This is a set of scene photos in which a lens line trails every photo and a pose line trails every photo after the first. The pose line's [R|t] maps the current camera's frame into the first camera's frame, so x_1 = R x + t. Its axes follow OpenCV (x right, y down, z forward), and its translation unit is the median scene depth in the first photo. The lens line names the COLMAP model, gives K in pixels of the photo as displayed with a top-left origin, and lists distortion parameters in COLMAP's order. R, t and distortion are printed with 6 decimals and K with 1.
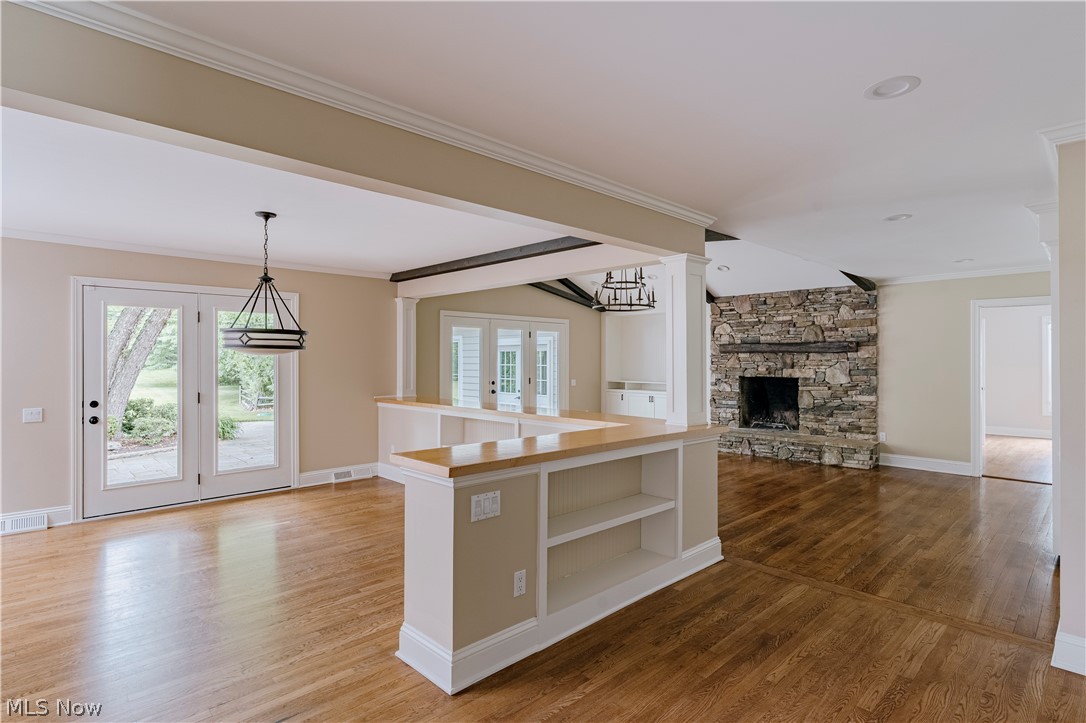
lens RADIAL K [[559.9, 0, 543.7], [0, 559.9, 361.0], [0, 0, 1]] dist [0.000514, 0.000041]
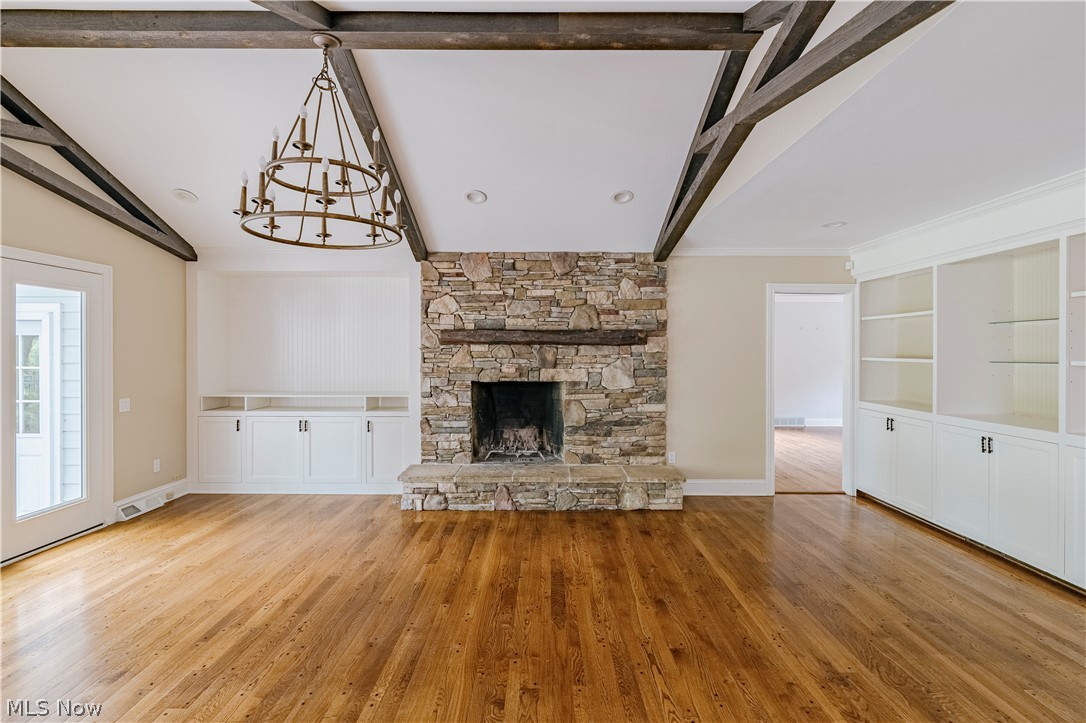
lens RADIAL K [[540.5, 0, 543.0], [0, 540.5, 356.0], [0, 0, 1]] dist [-0.004297, -0.000715]
pose [[0.697865, -0.005203, 0.716210, -0.029958], [0.000505, 0.999977, 0.006773, -0.005586], [-0.716229, -0.004365, 0.697851, 0.557909]]
